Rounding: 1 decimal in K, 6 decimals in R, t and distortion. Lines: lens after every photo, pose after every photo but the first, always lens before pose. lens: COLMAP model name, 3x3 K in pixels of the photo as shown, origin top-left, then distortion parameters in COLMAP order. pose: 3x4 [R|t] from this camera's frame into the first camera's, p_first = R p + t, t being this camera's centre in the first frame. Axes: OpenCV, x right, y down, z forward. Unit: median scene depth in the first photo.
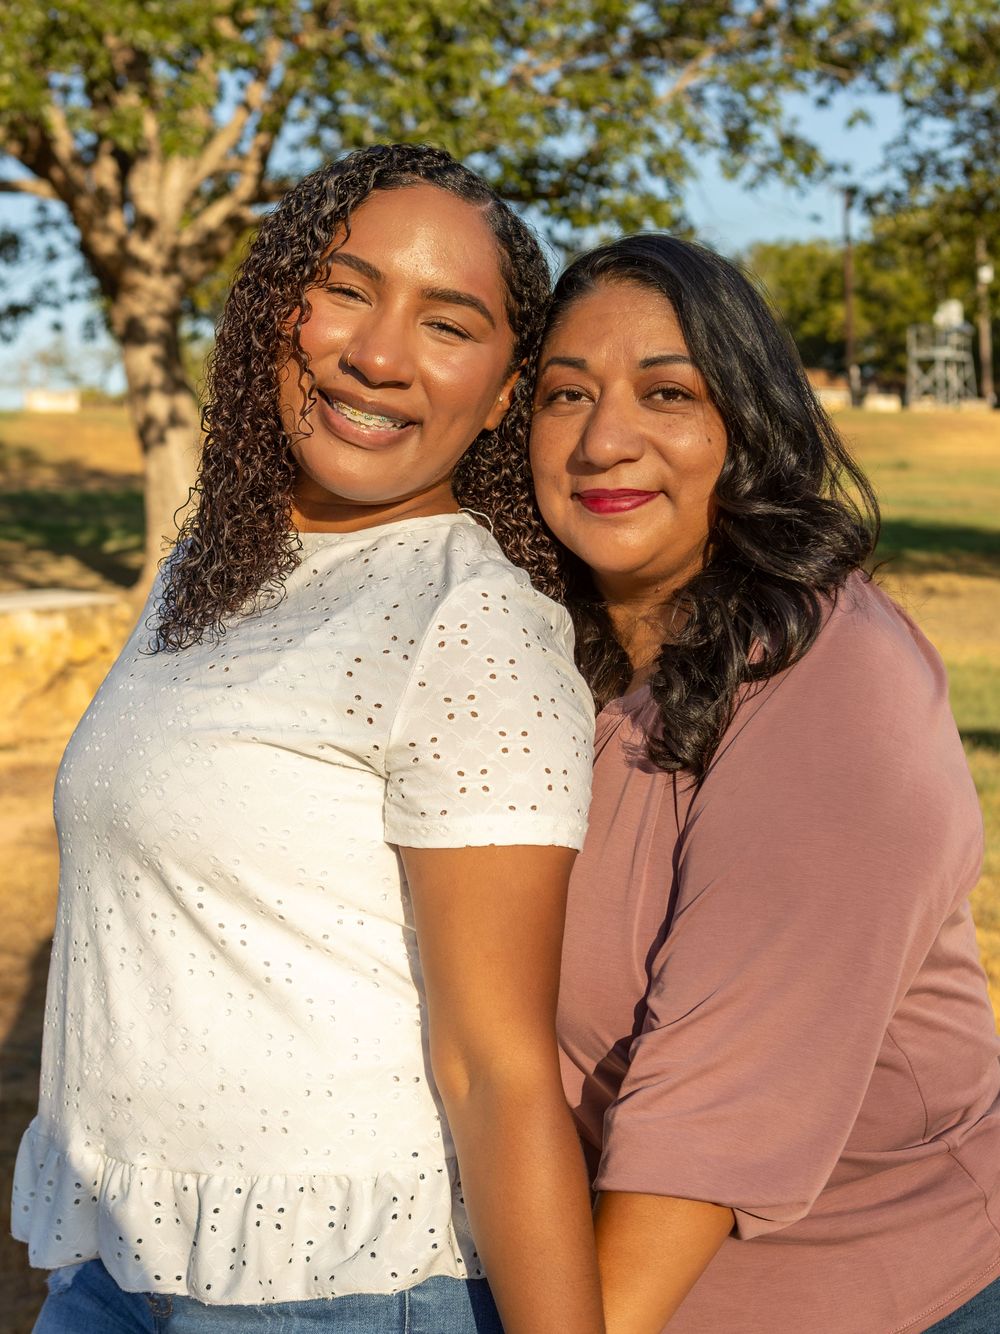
lens RADIAL K [[1609.2, 0, 501.9], [0, 1609.2, 668.5], [0, 0, 1]] dist [-0.005974, 0.000000]
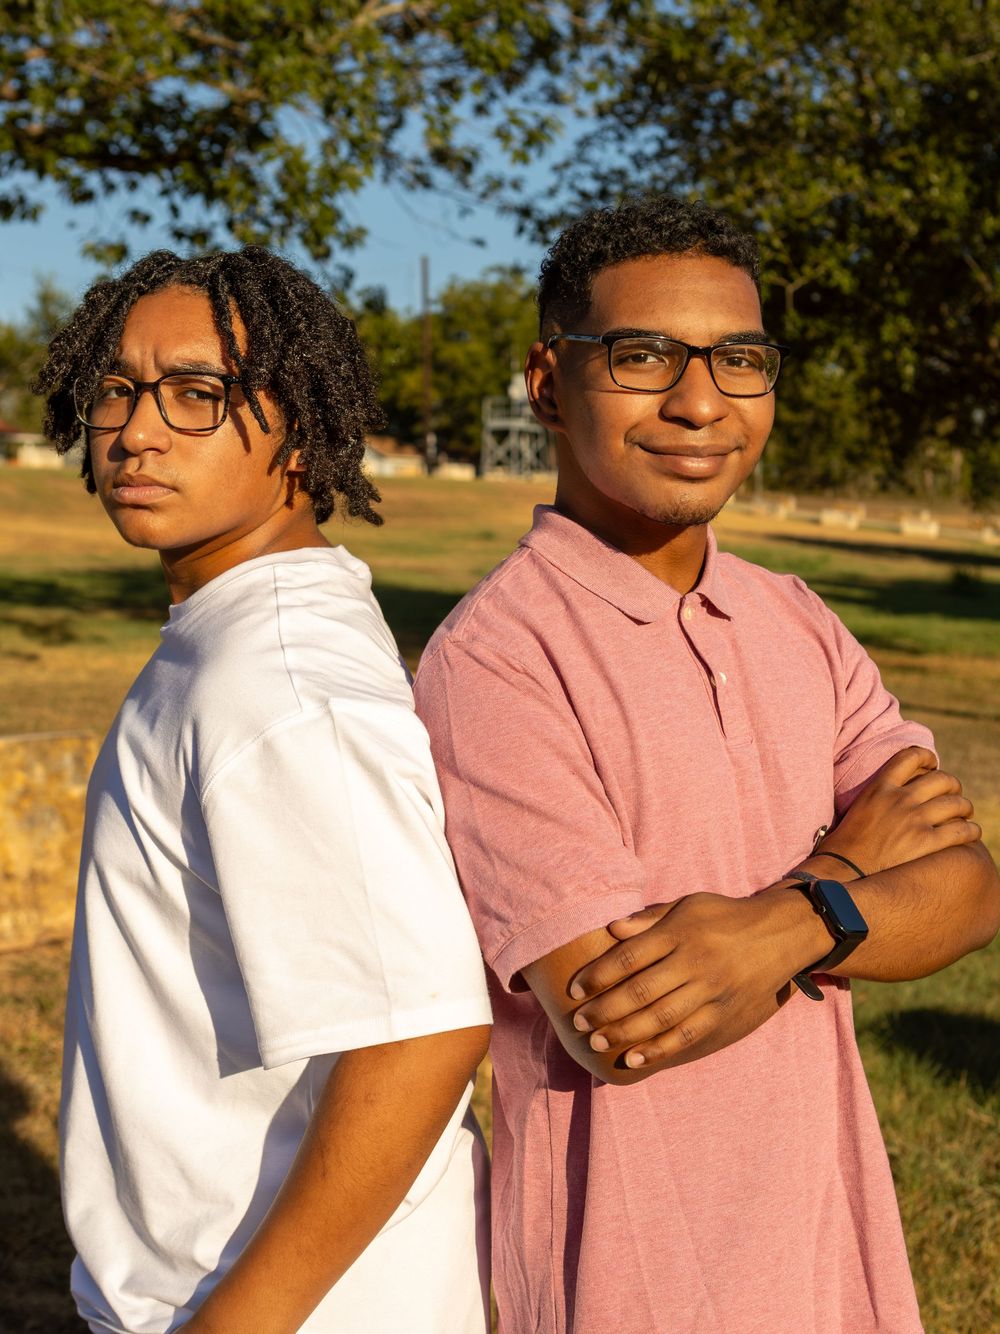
lens RADIAL K [[1609.2, 0, 501.7], [0, 1609.2, 665.4], [0, 0, 1]] dist [-0.005974, 0.000000]
pose [[0.963654, 0.003883, 0.267126, -0.016794], [0.007072, 0.999173, -0.040036, -0.027486], [-0.267061, 0.040470, 0.962830, 0.207992]]
